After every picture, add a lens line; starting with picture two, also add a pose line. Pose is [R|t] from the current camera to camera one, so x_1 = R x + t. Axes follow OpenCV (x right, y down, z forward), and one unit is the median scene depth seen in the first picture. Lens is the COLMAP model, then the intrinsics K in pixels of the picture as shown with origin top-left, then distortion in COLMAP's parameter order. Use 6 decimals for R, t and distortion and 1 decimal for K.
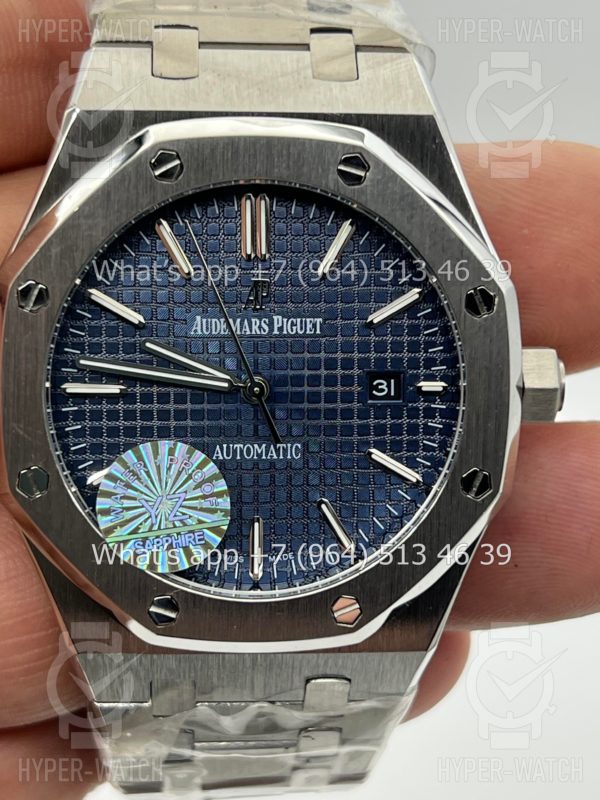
lens RADIAL K [[1869.7, 0, 306.2], [0, 1869.7, 400.8], [0, 0, 1]] dist [0.147599, 0.000000]
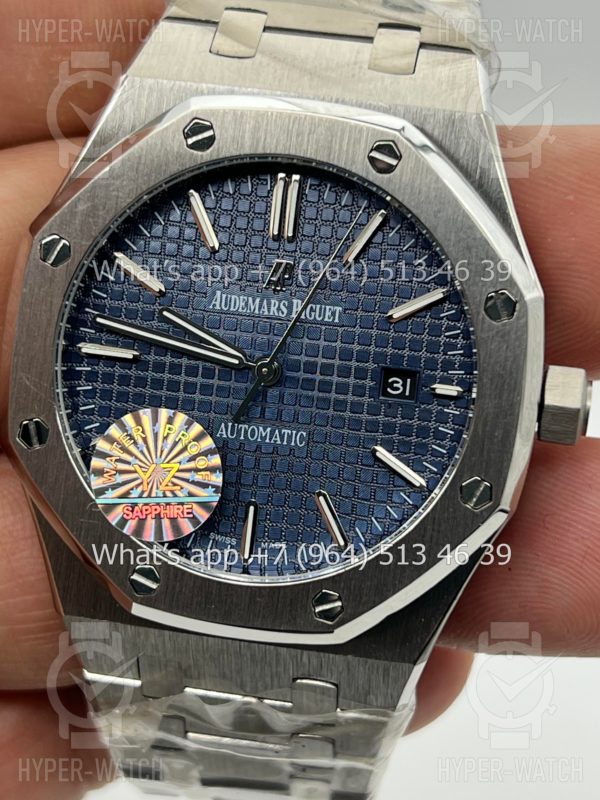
lens RADIAL K [[1869.7, 0, 298.6], [0, 1869.7, 400.3], [0, 0, 1]] dist [0.147599, 0.000000]
pose [[0.976811, 0.116488, -0.179642, 0.168330], [-0.127548, 0.990507, -0.051254, 0.057590], [0.171967, 0.072978, 0.982396, 0.033259]]
